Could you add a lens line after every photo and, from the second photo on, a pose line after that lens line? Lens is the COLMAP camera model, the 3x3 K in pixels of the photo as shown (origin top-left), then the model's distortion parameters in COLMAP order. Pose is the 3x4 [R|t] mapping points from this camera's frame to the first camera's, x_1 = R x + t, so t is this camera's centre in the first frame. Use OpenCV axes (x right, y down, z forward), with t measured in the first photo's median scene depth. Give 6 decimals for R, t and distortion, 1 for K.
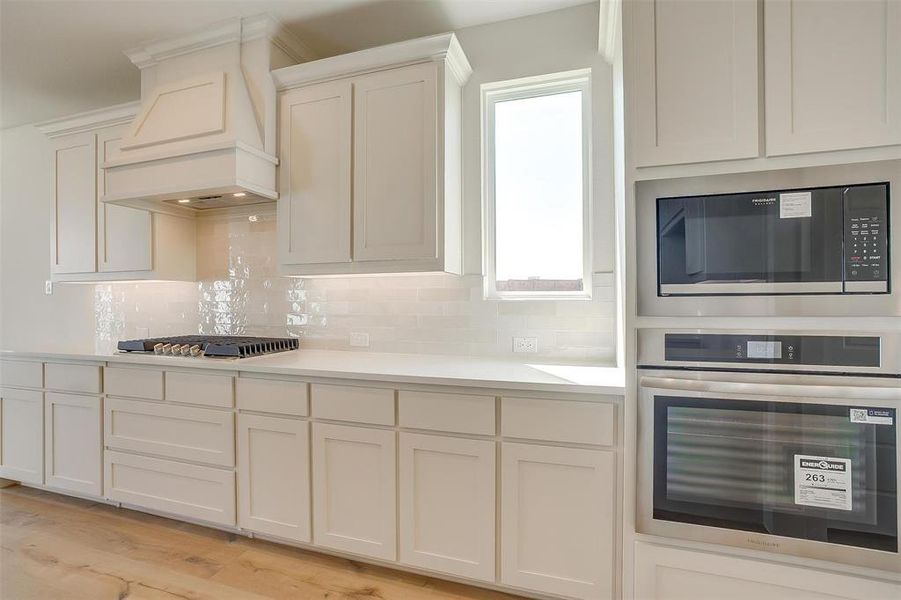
lens RADIAL K [[437.8, 0, 437.5], [0, 437.8, 304.8], [0, 0, 1]] dist [-0.058173, 0.027048]
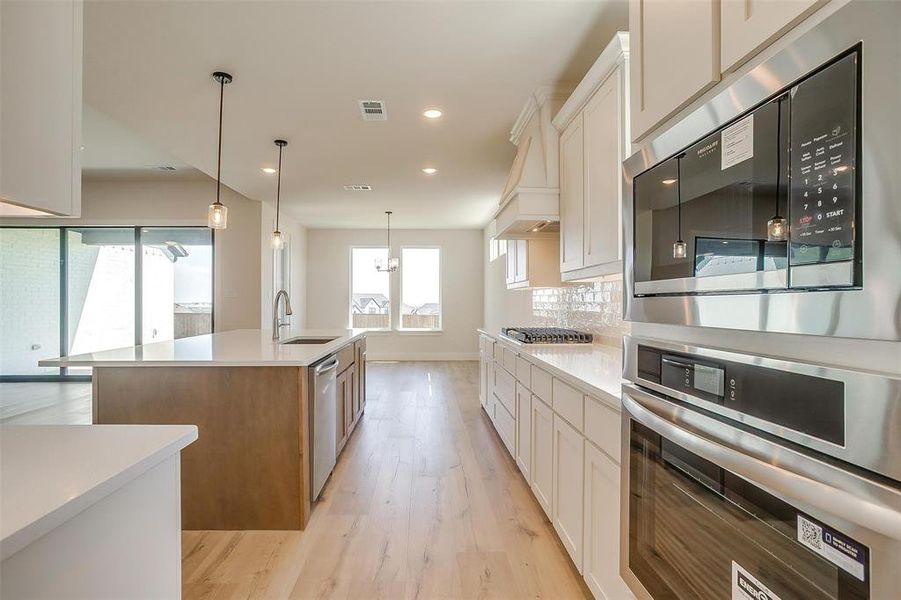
lens RADIAL K [[437.8, 0, 437.5], [0, 437.8, 304.8], [0, 0, 1]] dist [-0.058173, 0.027048]
pose [[0.361285, 0.007337, -0.932427, 1.226943], [-0.006291, 0.999965, 0.005431, -0.008316], [0.932434, 0.003904, 0.361318, 0.386167]]
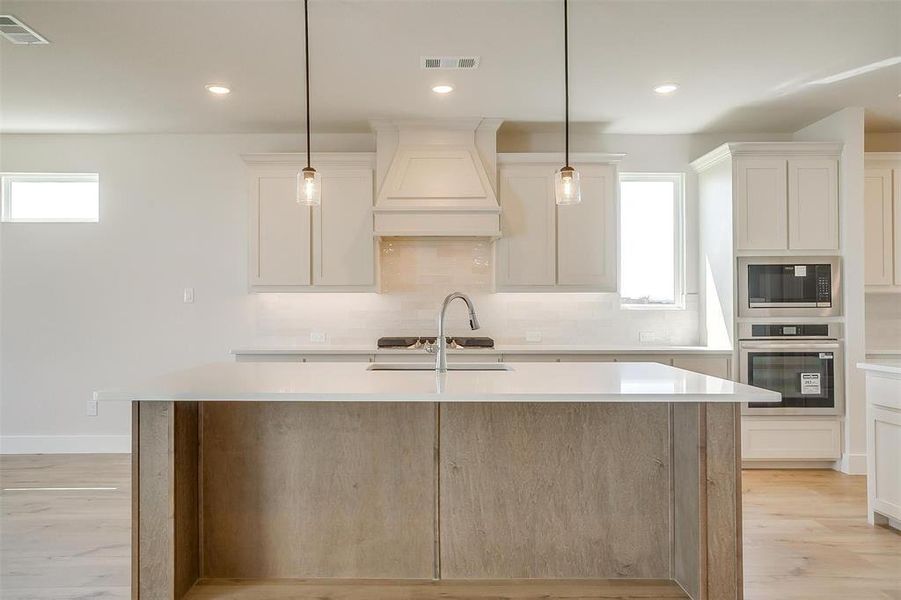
lens RADIAL K [[664.0, 0, 430.0], [0, 664.0, 302.4], [0, 0, 1]] dist [0.008214, 0.004989]
pose [[0.945225, 0.004580, 0.326388, -2.373902], [0.001108, 0.999851, -0.017240, 0.009671], [-0.326418, 0.016658, 0.945079, -1.884603]]
